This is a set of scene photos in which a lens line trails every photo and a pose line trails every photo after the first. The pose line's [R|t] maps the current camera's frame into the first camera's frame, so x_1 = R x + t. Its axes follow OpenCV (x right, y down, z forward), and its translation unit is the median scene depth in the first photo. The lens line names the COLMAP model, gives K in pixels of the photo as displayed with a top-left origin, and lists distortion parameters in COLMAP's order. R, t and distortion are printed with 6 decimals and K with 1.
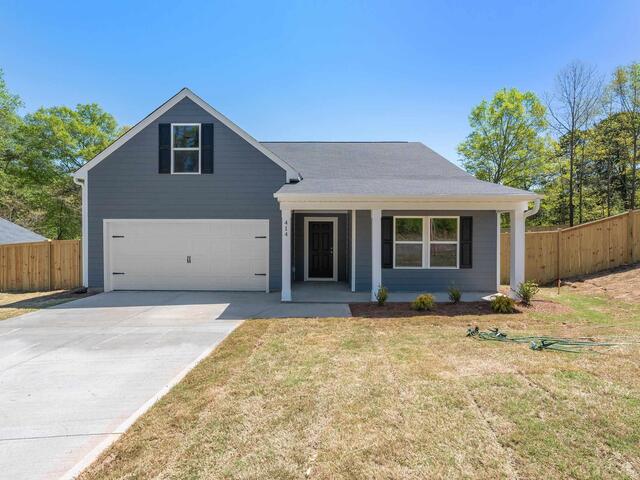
lens RADIAL K [[311.9, 0, 317.7], [0, 311.9, 240.0], [0, 0, 1]] dist [-0.003536, 0.000062]
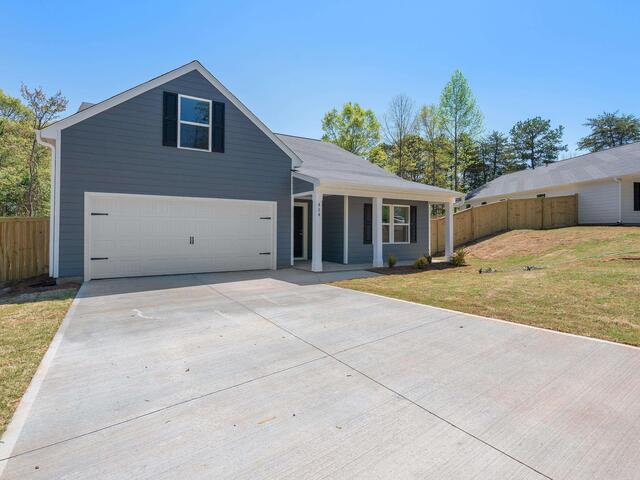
lens RADIAL K [[325.5, 0, 328.2], [0, 325.5, 226.6], [0, 0, 1]] dist [-0.001145, -0.001617]
pose [[0.858186, 0.005637, 0.513307, -0.582631], [0.004172, 0.999830, -0.017956, 0.041426], [-0.513321, 0.017551, 0.858017, -0.056609]]
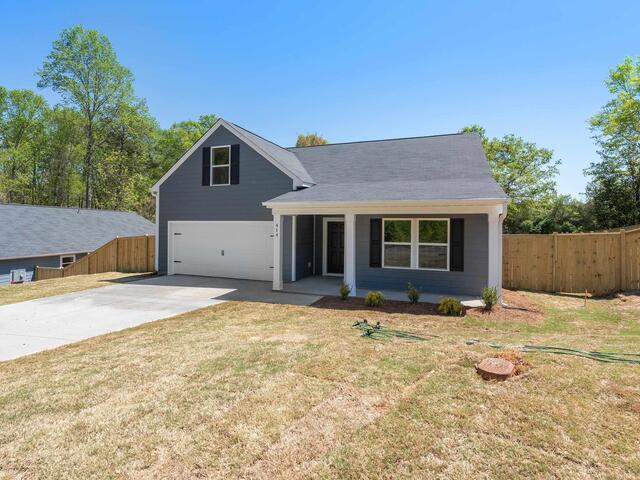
lens RADIAL K [[325.5, 0, 311.0], [0, 325.5, 228.8], [0, 0, 1]] dist [-0.001145, -0.001617]
pose [[0.941685, 0.007842, -0.336403, 0.374433], [-0.012383, 0.999859, -0.011355, -0.024795], [0.336267, 0.014858, 0.941650, -0.122387]]
